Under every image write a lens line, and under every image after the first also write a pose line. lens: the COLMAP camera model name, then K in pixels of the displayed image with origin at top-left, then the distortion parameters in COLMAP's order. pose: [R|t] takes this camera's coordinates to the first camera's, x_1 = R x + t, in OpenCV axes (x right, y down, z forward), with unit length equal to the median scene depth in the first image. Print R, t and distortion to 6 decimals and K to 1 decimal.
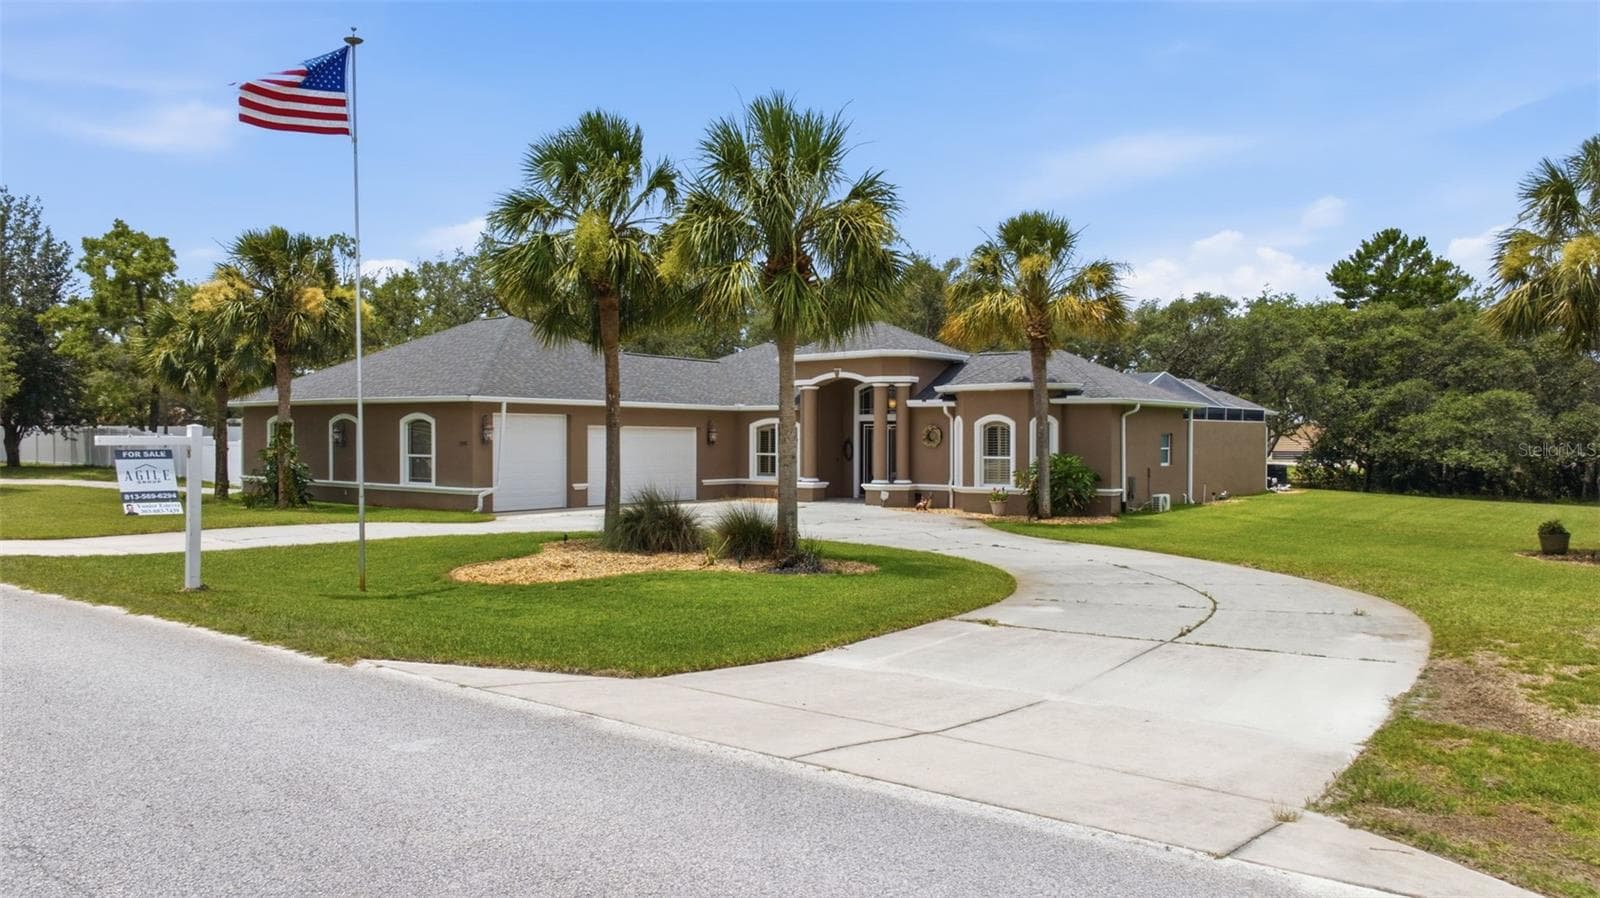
lens RADIAL K [[1125.8, 0, 809.5], [0, 1125.8, 444.8], [0, 0, 1]] dist [-0.005360, -0.006191]
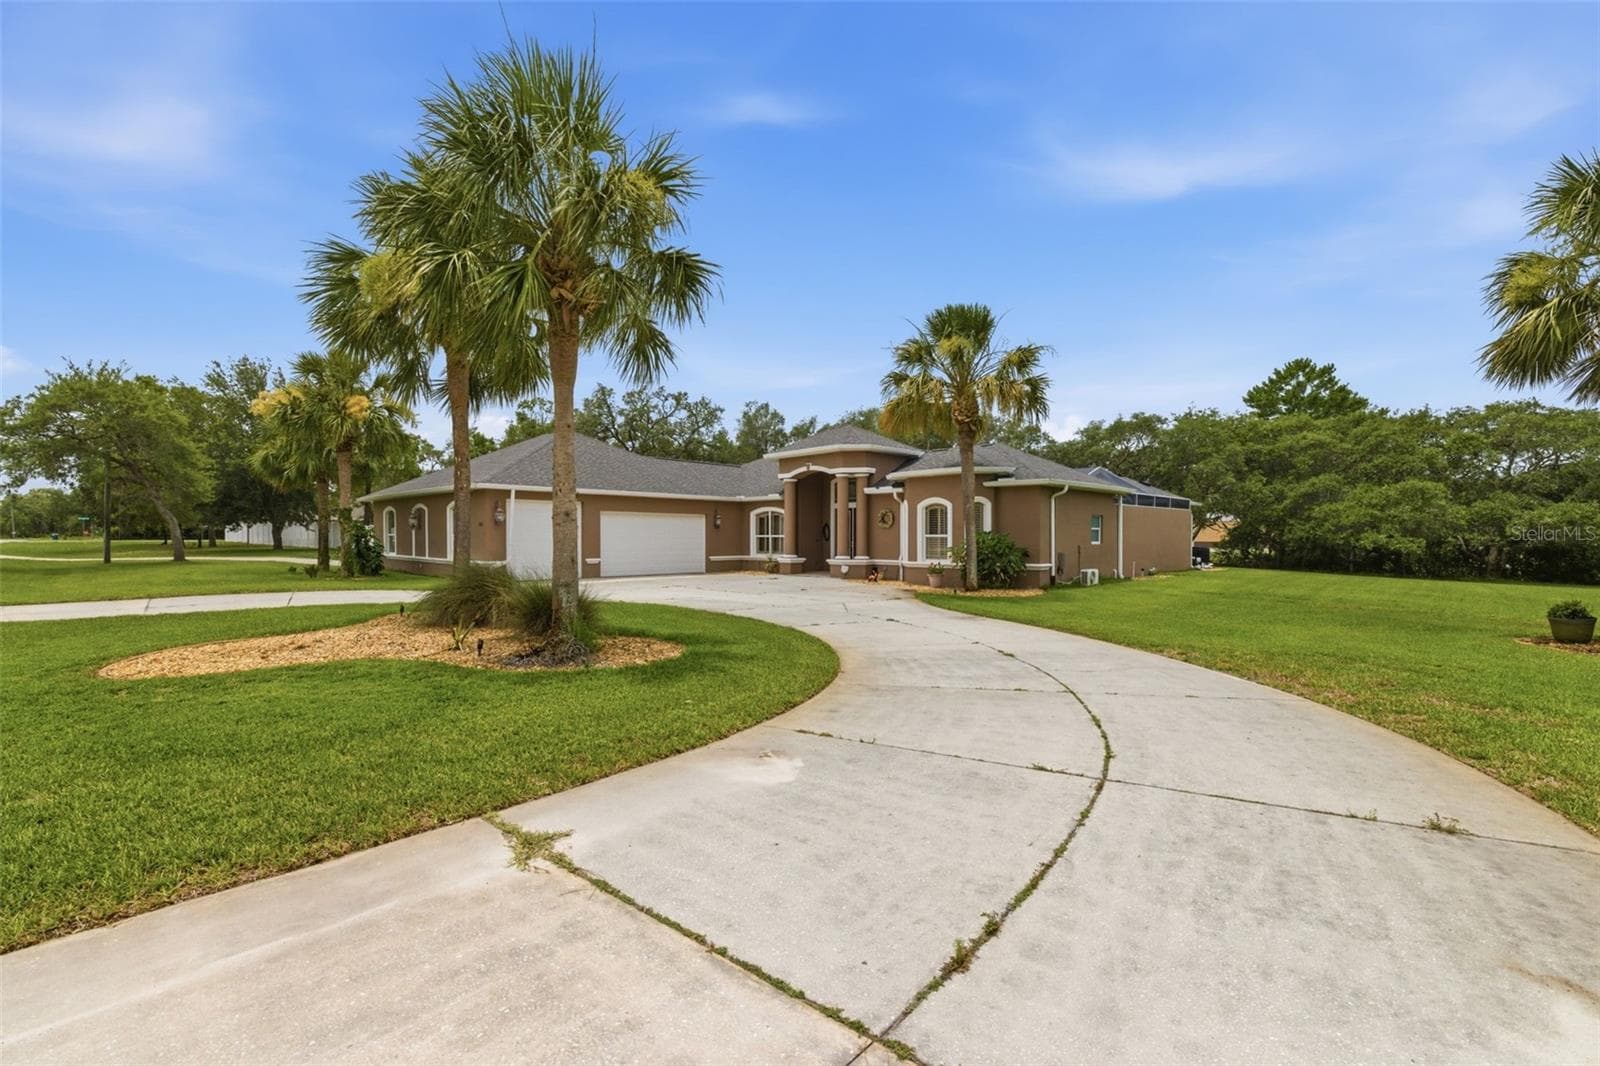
lens RADIAL K [[690.0, 0, 796.4], [0, 690.0, 540.5], [0, 0, 1]] dist [0.015639, 0.000536]
pose [[0.991588, -0.000324, -0.129430, 0.109329], [0.000279, 1.000000, -0.000365, 0.015092], [0.129430, 0.000325, 0.991588, 0.276946]]
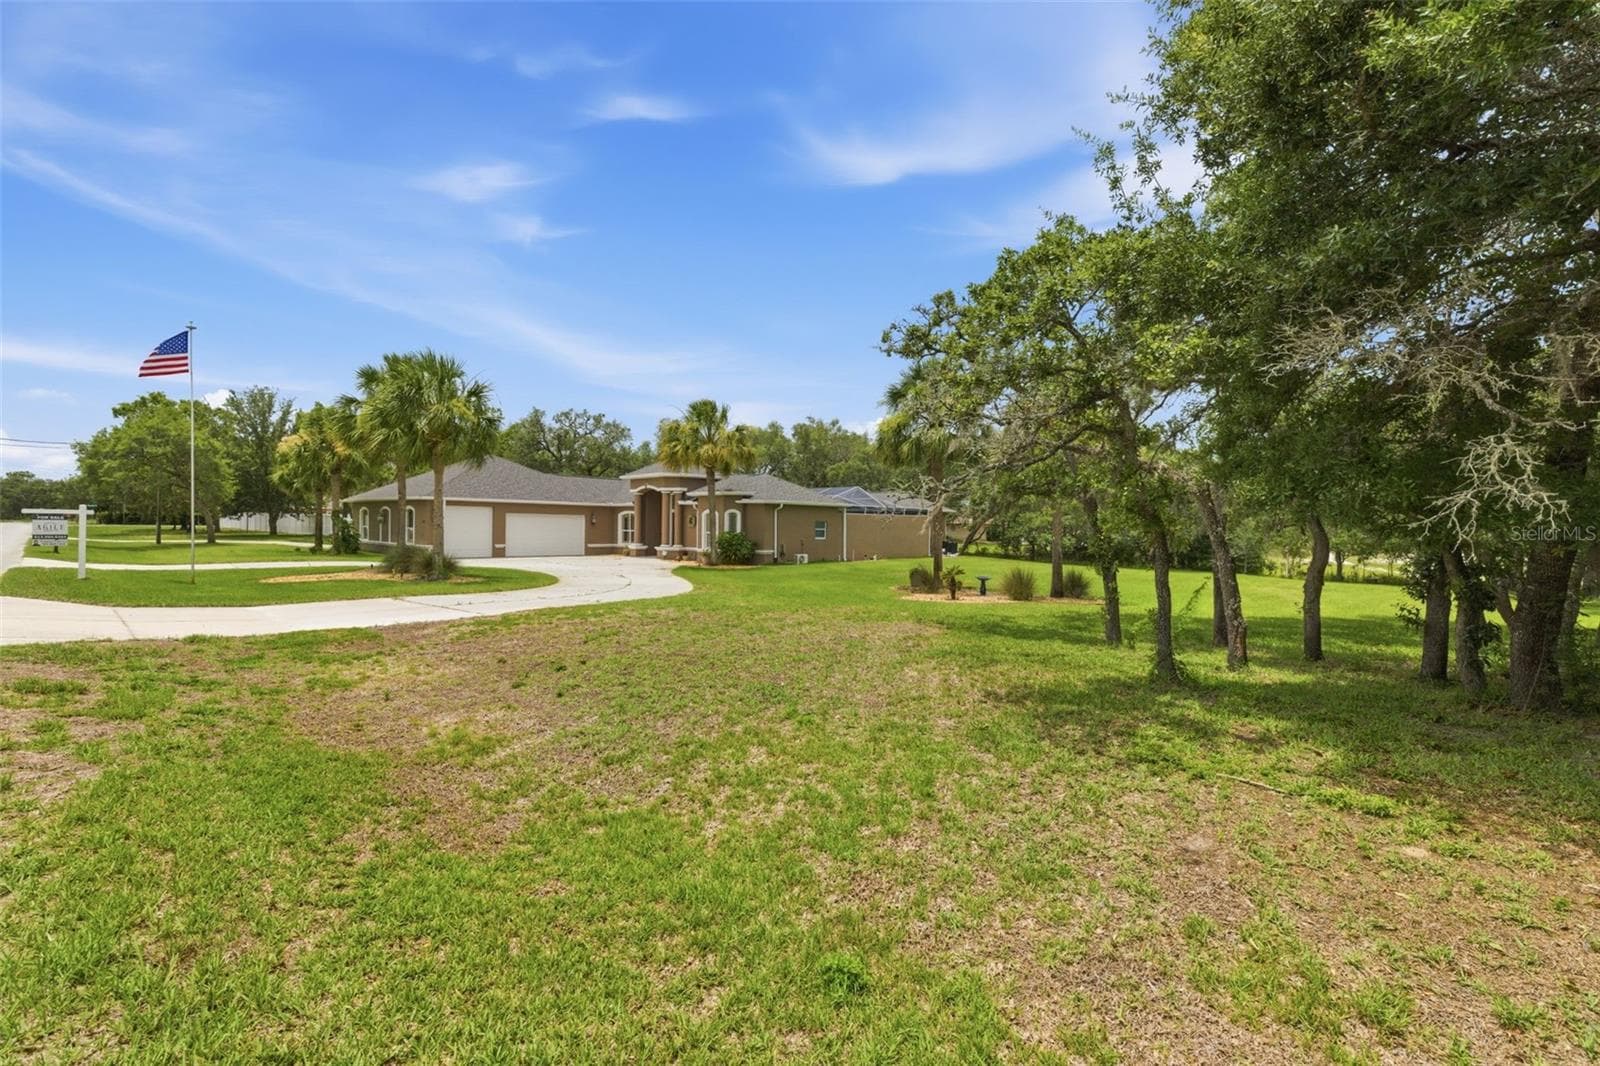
lens RADIAL K [[690.0, 0, 798.0], [0, 690.0, 519.5], [0, 0, 1]] dist [0.015639, 0.000536]
pose [[0.995190, 0.009869, -0.097462, 0.388008], [-0.011391, 0.999822, -0.015067, 0.004691], [0.097295, 0.016105, 0.995125, -0.091468]]
